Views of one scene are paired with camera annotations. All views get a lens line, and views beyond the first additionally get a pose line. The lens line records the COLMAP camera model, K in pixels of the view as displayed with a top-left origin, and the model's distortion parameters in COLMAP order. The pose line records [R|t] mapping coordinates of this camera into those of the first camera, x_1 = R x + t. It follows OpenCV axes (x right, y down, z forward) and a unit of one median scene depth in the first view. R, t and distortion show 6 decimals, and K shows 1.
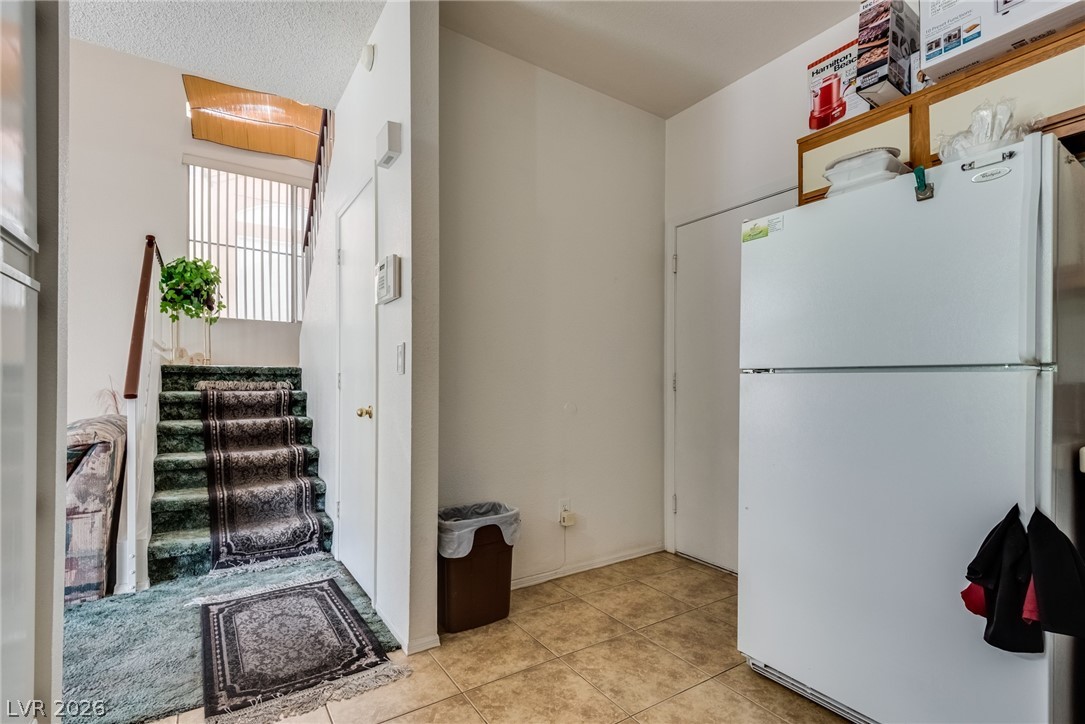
lens RADIAL K [[502.6, 0, 538.1], [0, 502.6, 370.2], [0, 0, 1]] dist [0.020281, -0.002109]
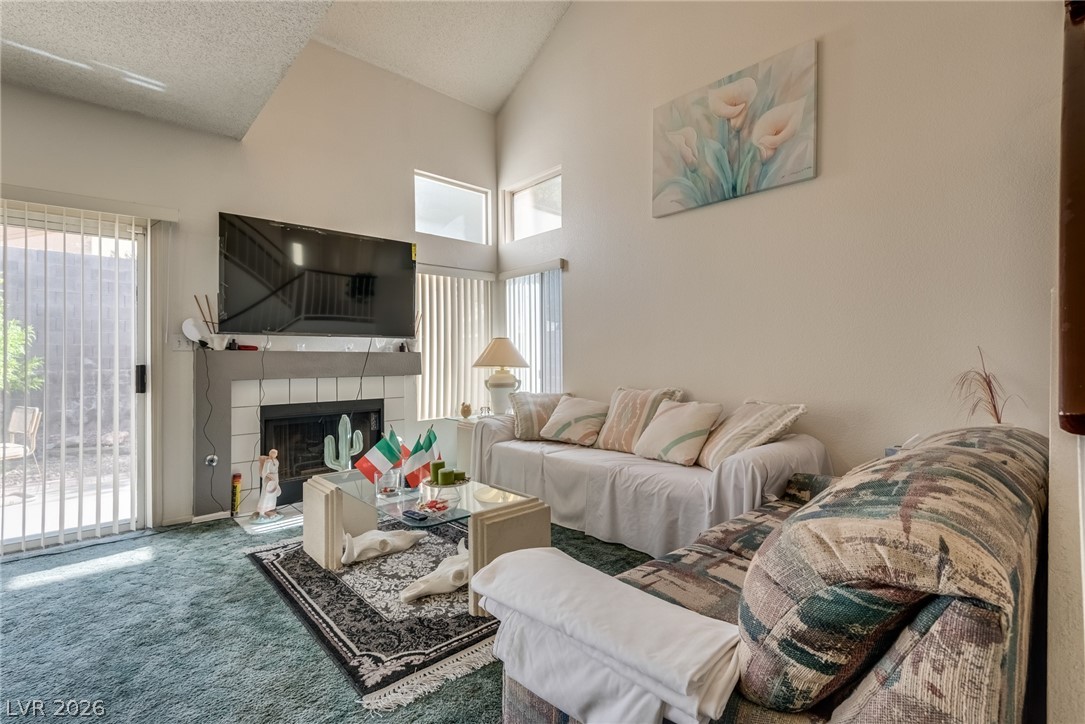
lens RADIAL K [[495.9, 0, 548.8], [0, 495.9, 355.3], [0, 0, 1]] dist [0.013545, -0.000189]
pose [[0.166367, 0.000613, -0.986064, -0.649262], [0.015904, 0.999868, 0.003305, 0.019348], [0.985936, -0.016232, 0.166336, 0.760875]]
